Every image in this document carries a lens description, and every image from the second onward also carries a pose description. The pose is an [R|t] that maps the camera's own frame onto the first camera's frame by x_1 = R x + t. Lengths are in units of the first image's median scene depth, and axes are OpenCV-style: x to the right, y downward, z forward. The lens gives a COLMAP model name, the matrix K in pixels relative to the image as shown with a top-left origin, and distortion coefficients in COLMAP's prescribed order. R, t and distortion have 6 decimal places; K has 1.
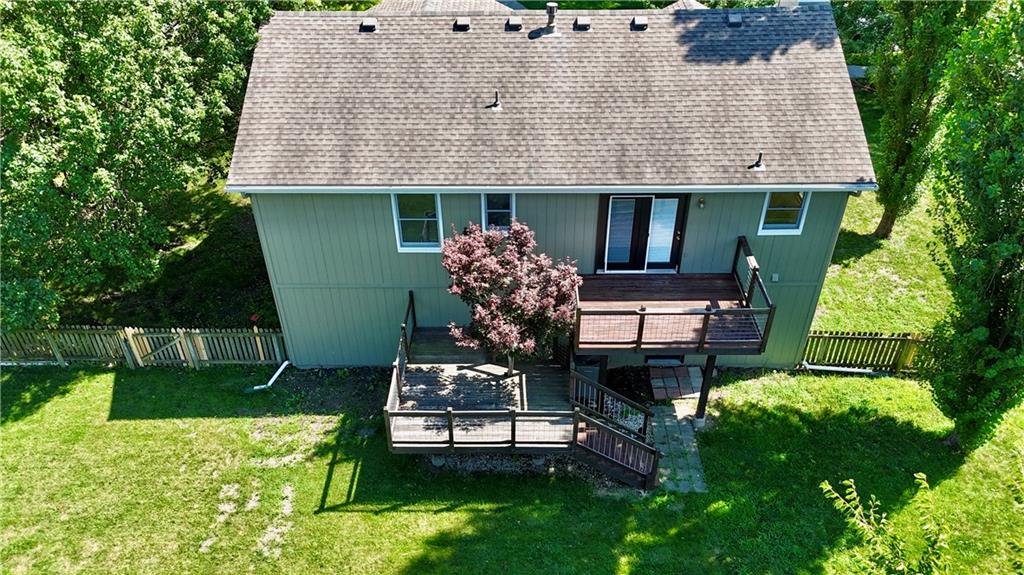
lens RADIAL K [[740.5, 0, 512.0], [0, 740.5, 287.5], [0, 0, 1]] dist [0.056163, -0.051938]
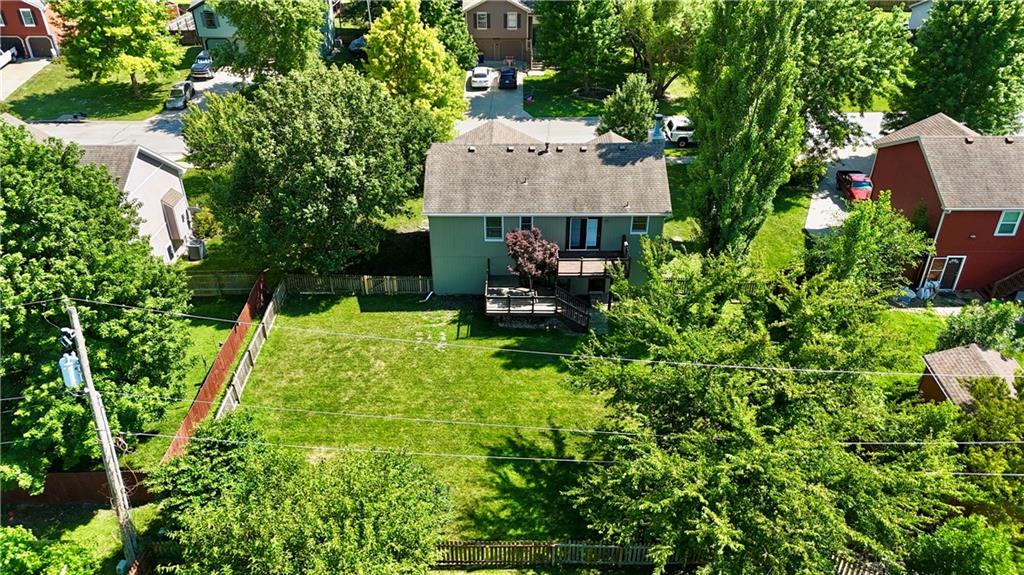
lens RADIAL K [[740.5, 0, 512.0], [0, 740.5, 287.5], [0, 0, 1]] dist [0.056163, -0.051938]
pose [[0.999986, 0.002261, 0.004754, -0.078094], [-0.001901, 0.997221, -0.074478, 0.297697], [-0.004909, 0.074468, 0.997211, -1.480465]]
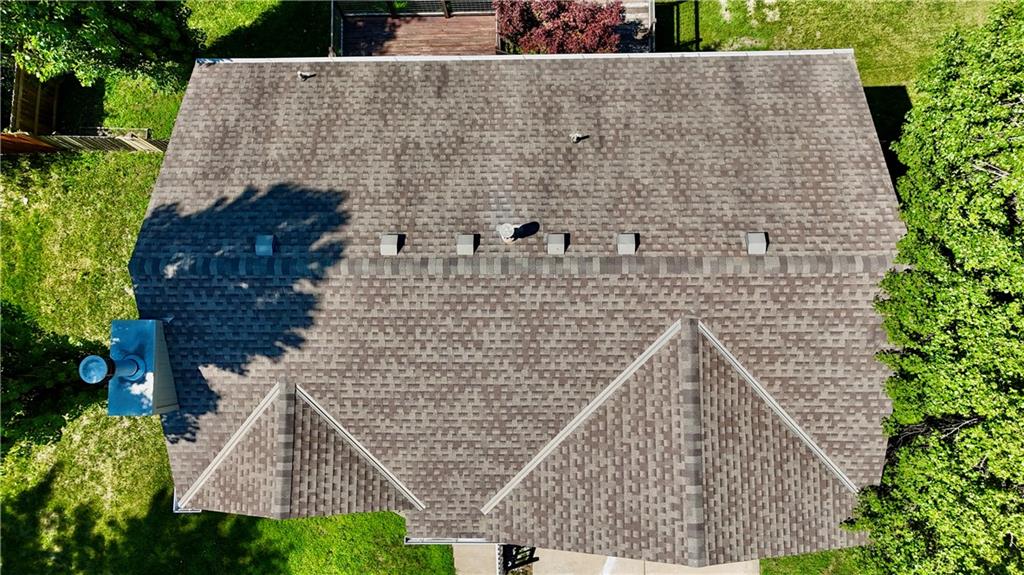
lens RADIAL K [[758.4, 0, 515.3], [0, 758.4, 285.3], [0, 0, 1]] dist [0.065319, -0.060762]
pose [[-0.998928, 0.013813, 0.044189, 0.013765], [0.030897, -0.511928, 0.858472, -1.105878], [0.034480, 0.858917, 0.510953, 0.700260]]
